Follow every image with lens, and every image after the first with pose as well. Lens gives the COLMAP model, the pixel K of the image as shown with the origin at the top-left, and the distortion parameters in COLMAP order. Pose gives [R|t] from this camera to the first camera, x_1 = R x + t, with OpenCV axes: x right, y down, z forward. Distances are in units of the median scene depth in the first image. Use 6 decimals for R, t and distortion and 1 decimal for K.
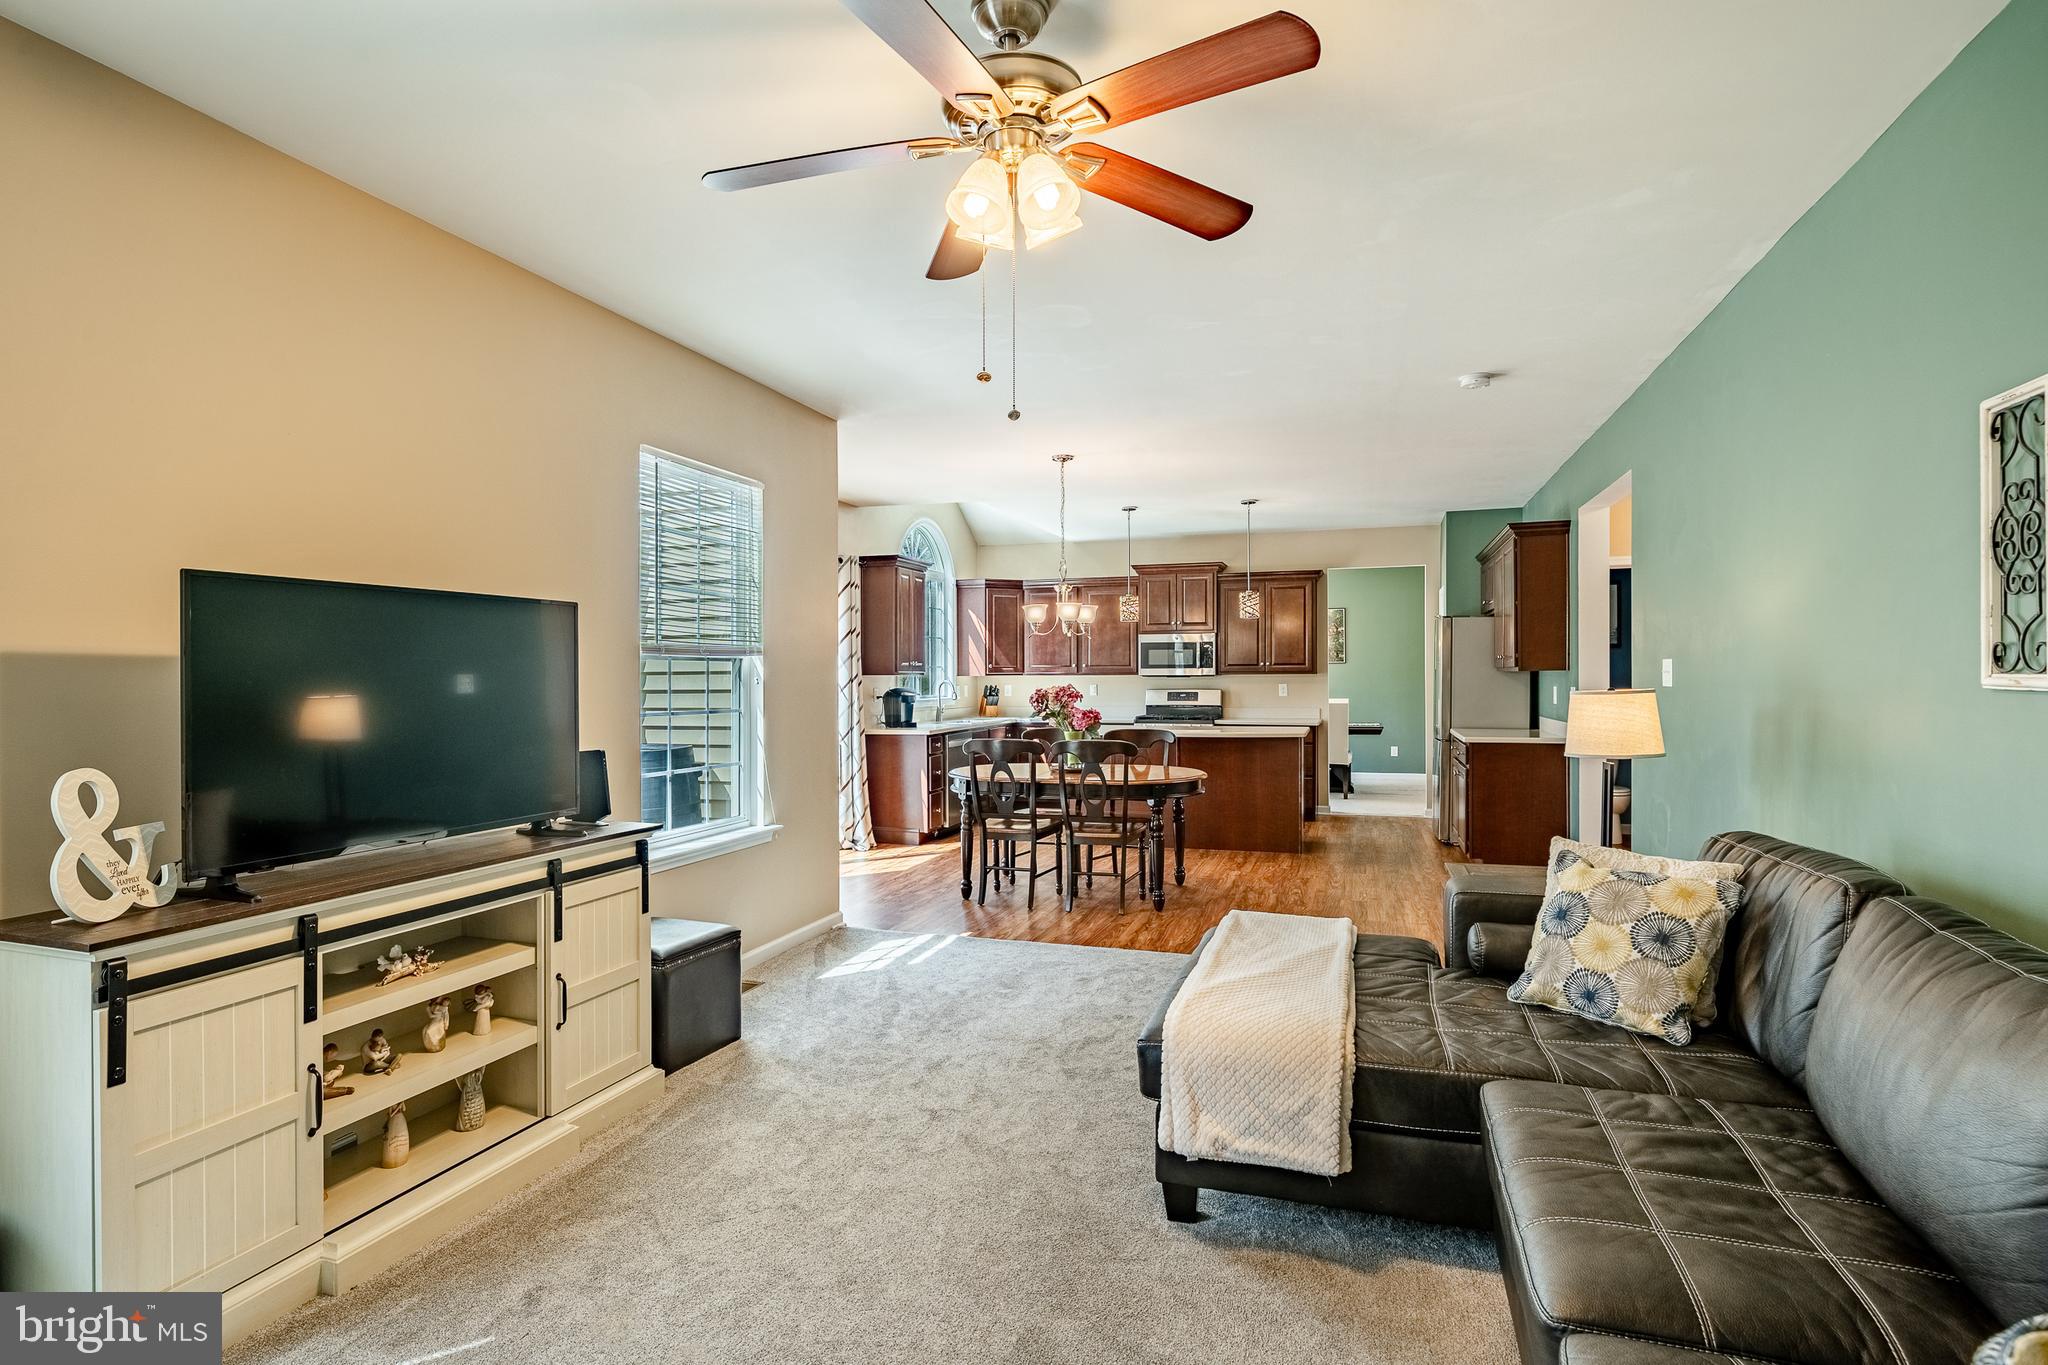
lens RADIAL K [[1062.8, 0, 1027.1], [0, 1062.8, 695.6], [0, 0, 1]] dist [-0.003465, -0.000116]
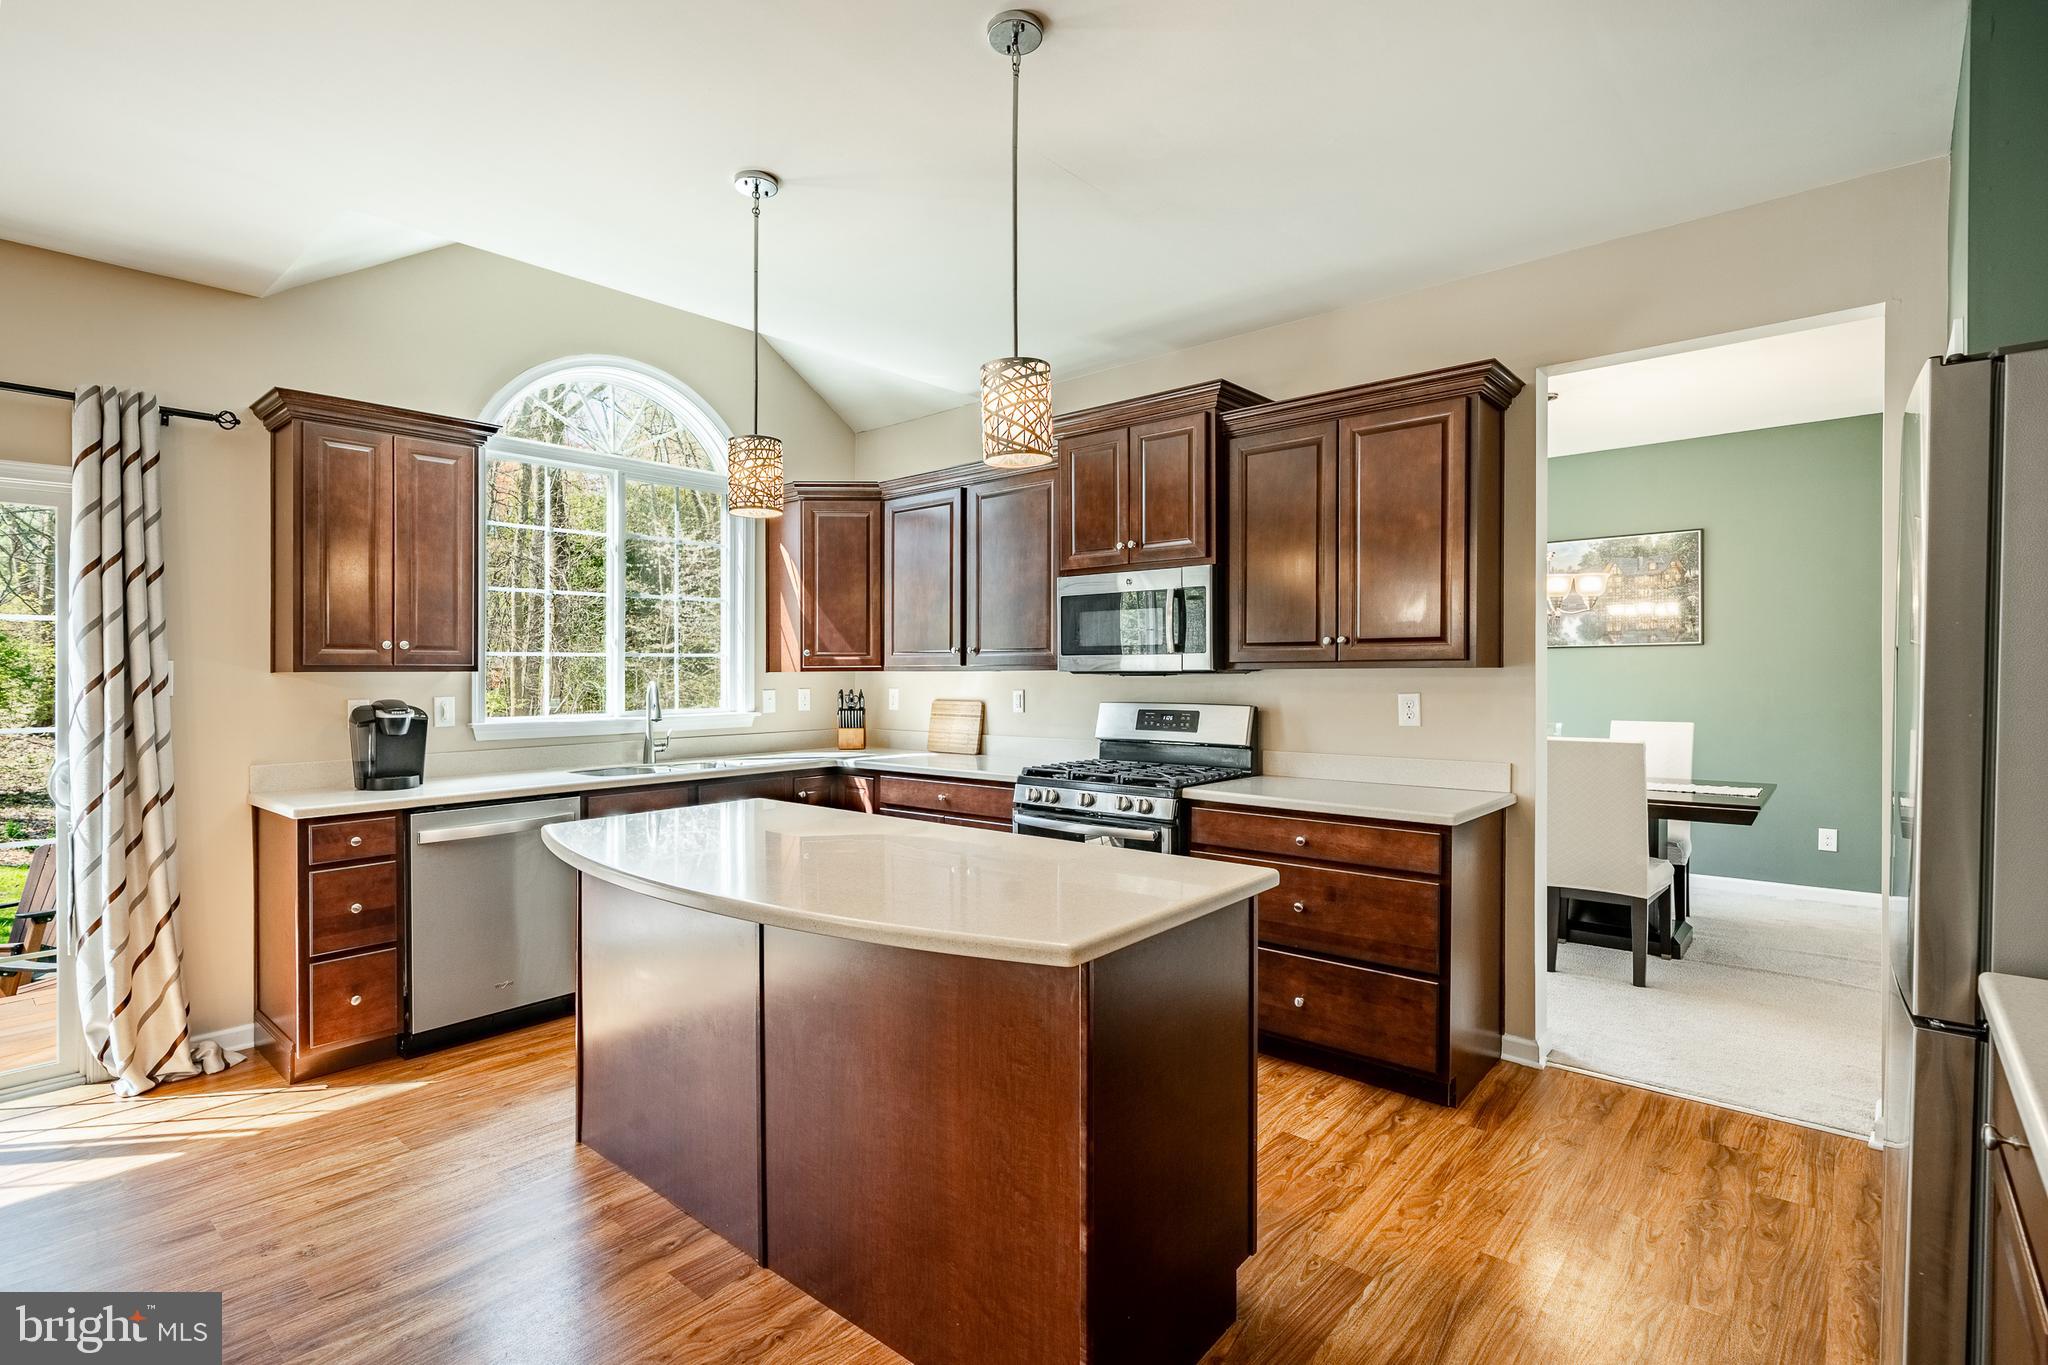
lens RADIAL K [[975.0, 0, 1017.8], [0, 975.0, 688.9], [0, 0, 1]] dist [-0.005421, -0.000996]
pose [[0.916484, 0.008098, -0.399990, 0.267652], [-0.006099, 0.999962, 0.006269, -0.015084], [0.400025, -0.003305, 0.916498, 0.668139]]
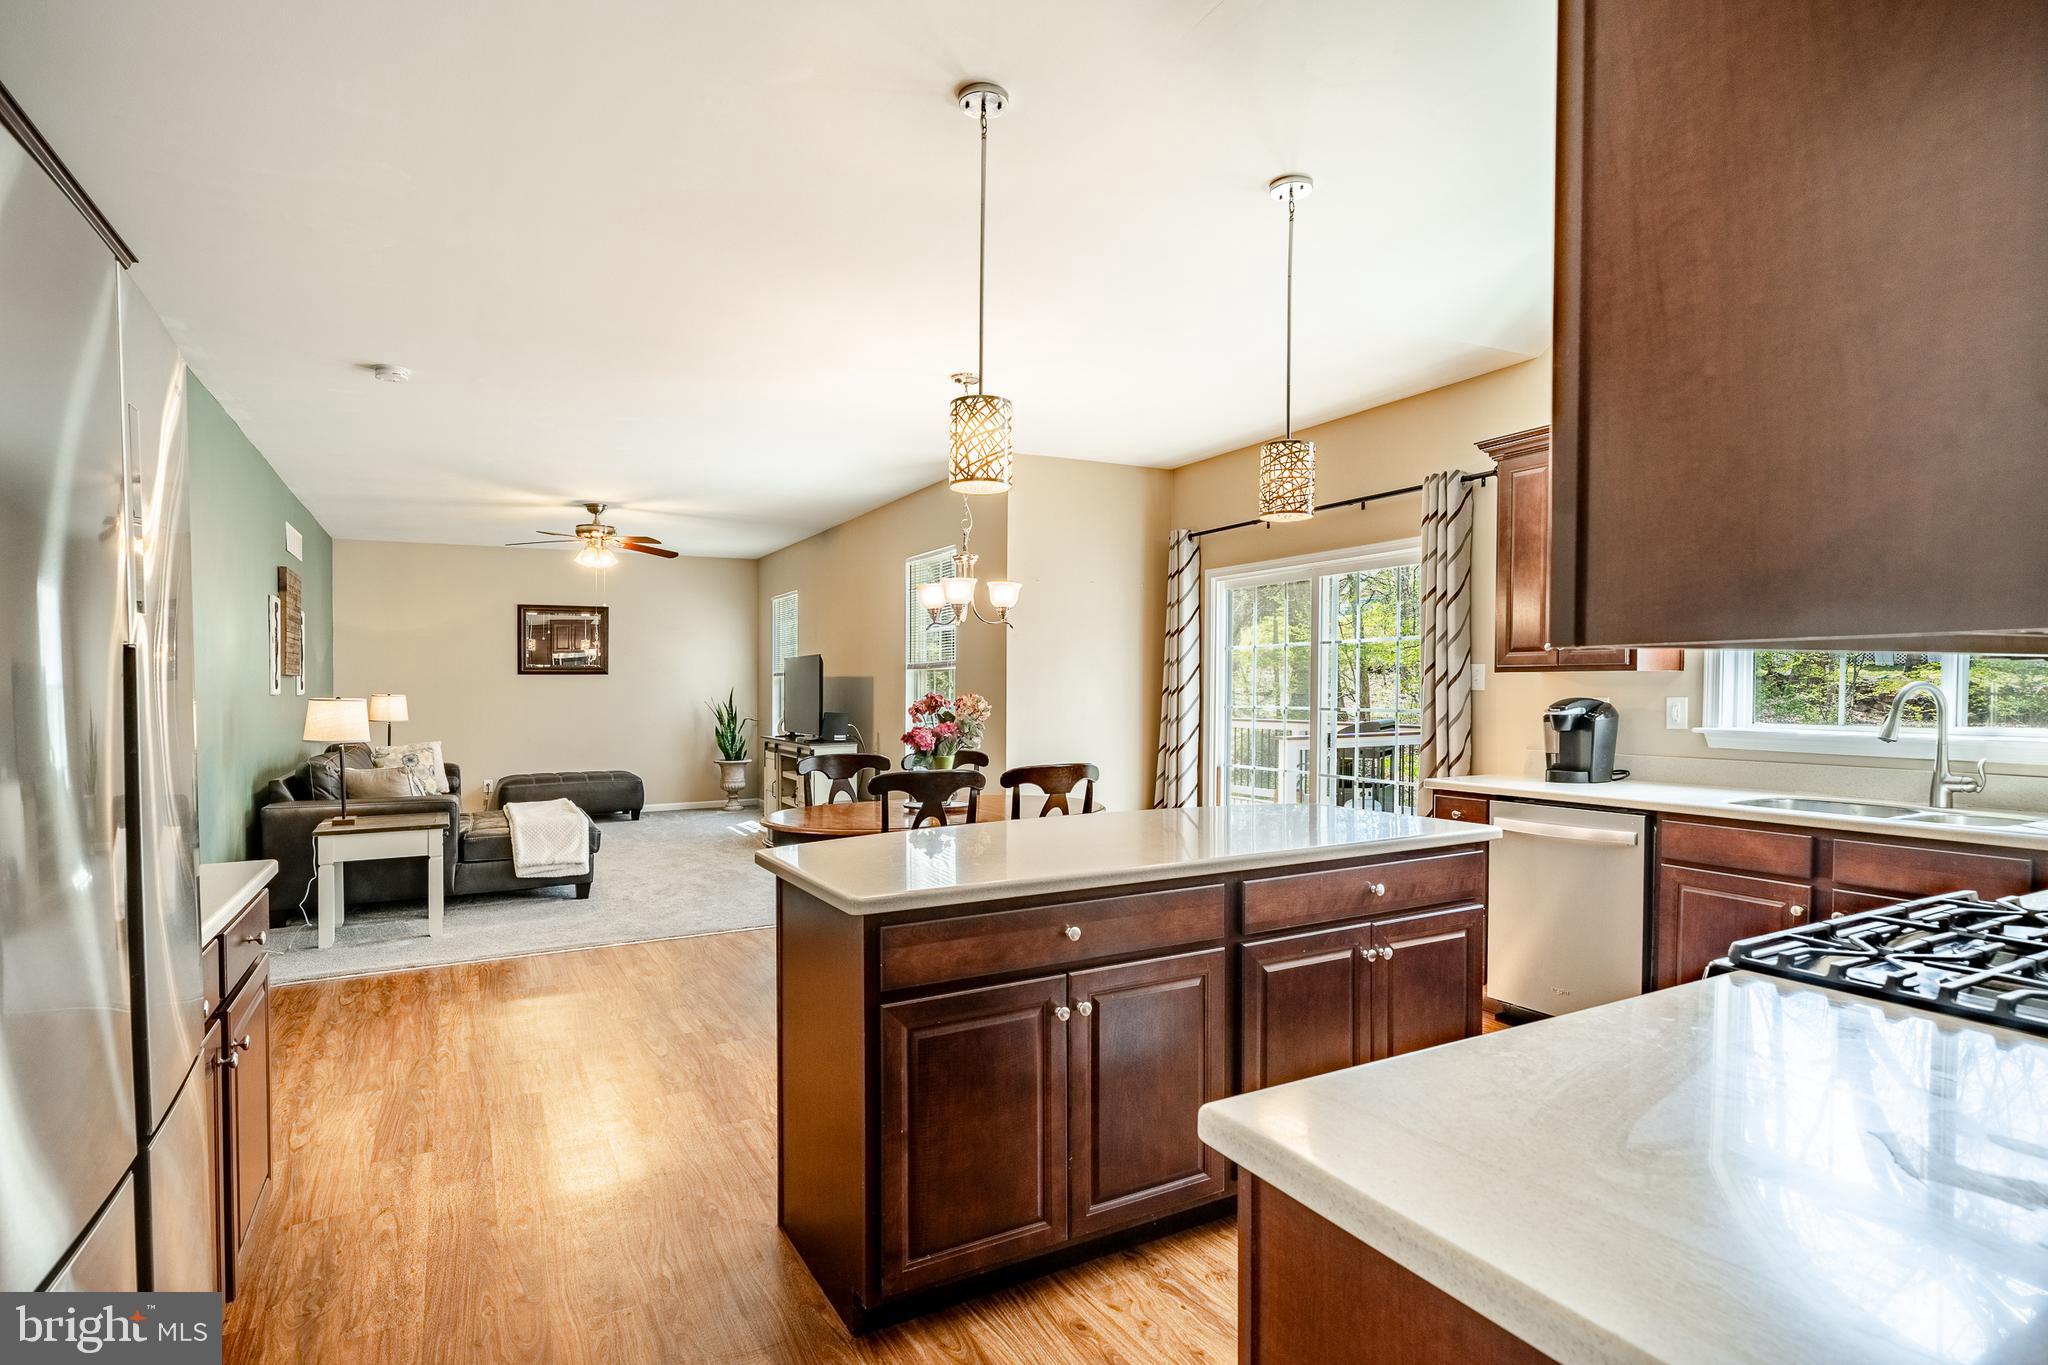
lens RADIAL K [[1042.2, 0, 1033.3], [0, 1042.2, 680.7], [0, 0, 1]] dist [-0.013177, 0.002457]
pose [[-0.689624, 0.011448, -0.724077, 0.354079], [0.000555, 0.999883, 0.015280, -0.020348], [0.724167, 0.010136, -0.689550, 1.047965]]
